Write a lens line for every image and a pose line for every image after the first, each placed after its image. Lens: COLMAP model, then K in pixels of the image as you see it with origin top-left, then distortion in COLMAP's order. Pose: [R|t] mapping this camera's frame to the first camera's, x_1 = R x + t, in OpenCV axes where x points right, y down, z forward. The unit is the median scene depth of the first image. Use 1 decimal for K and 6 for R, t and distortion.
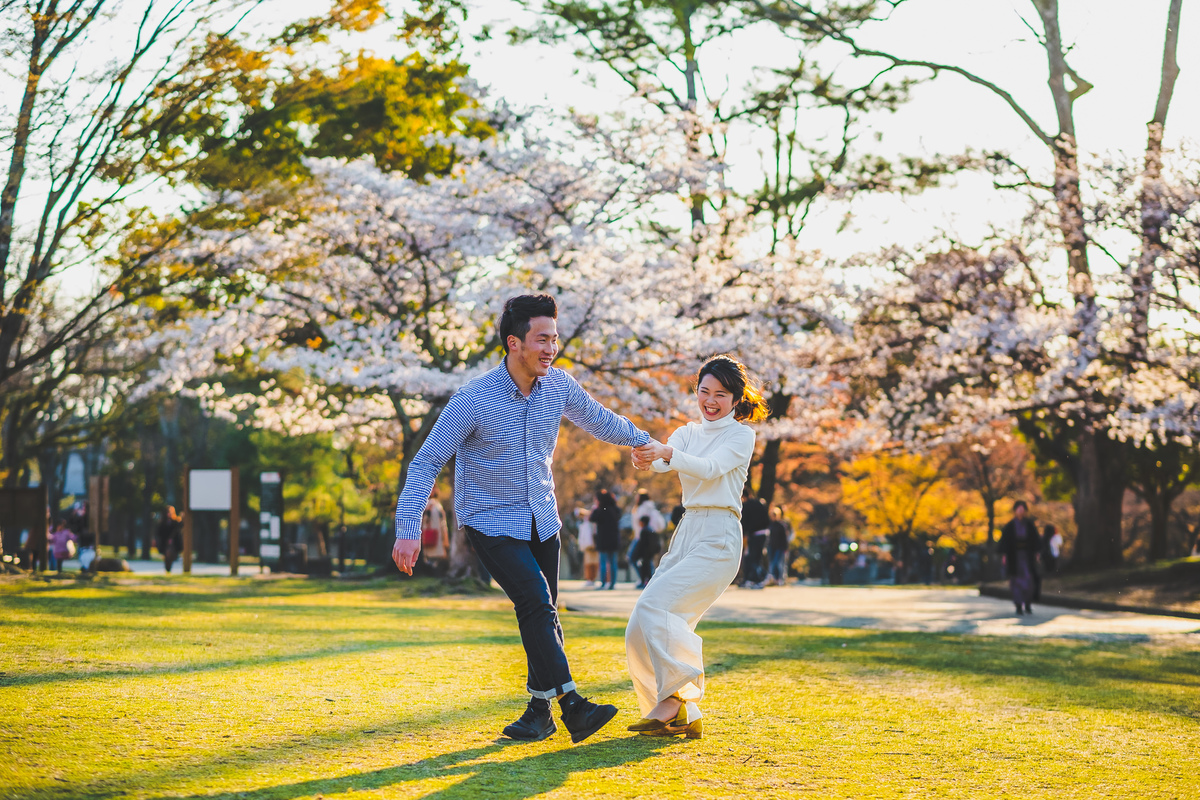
lens RADIAL K [[2945.1, 0, 600.0], [0, 2945.1, 400.0], [0, 0, 1]] dist [0.099374, -1.512624]
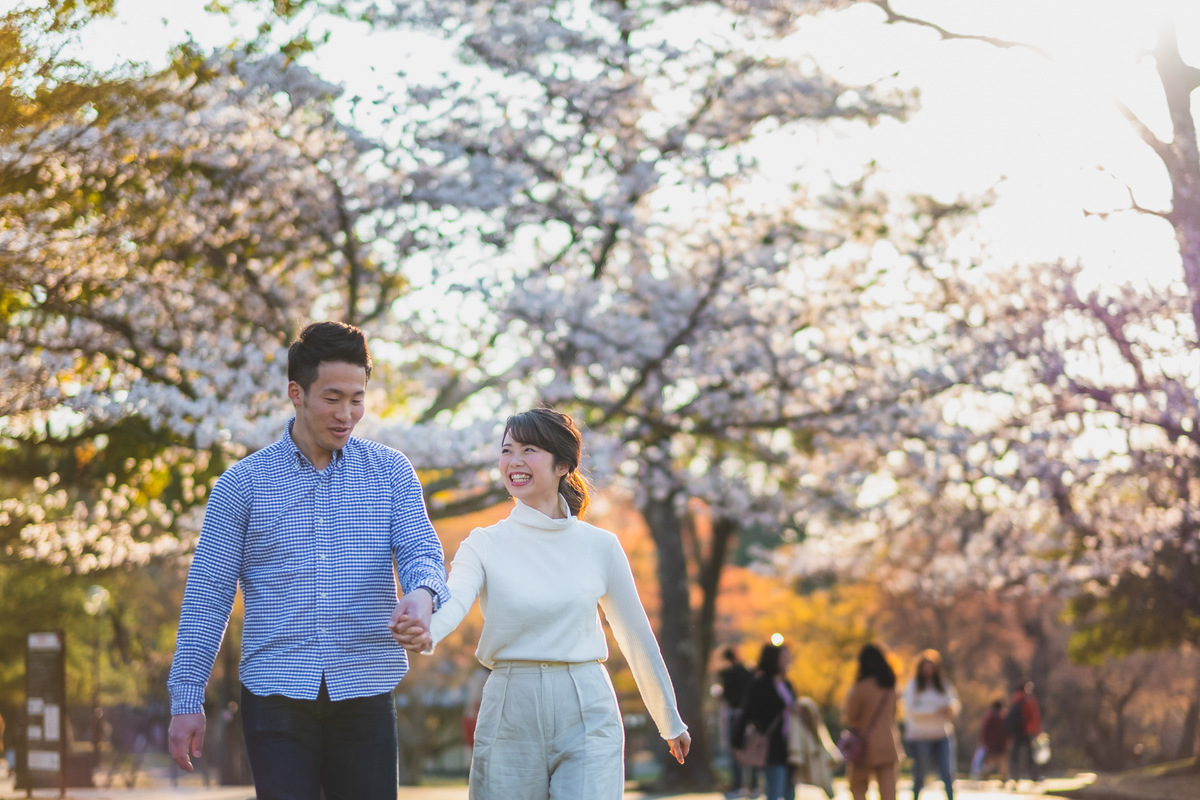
lens RADIAL K [[2945.1, 0, 600.0], [0, 2945.1, 400.0], [0, 0, 1]] dist [0.099374, -1.512624]
pose [[0.995250, -0.002603, 0.097321, -0.056604], [0.008292, 0.998276, -0.058101, 0.012994], [-0.097002, 0.058633, 0.993556, 0.377350]]
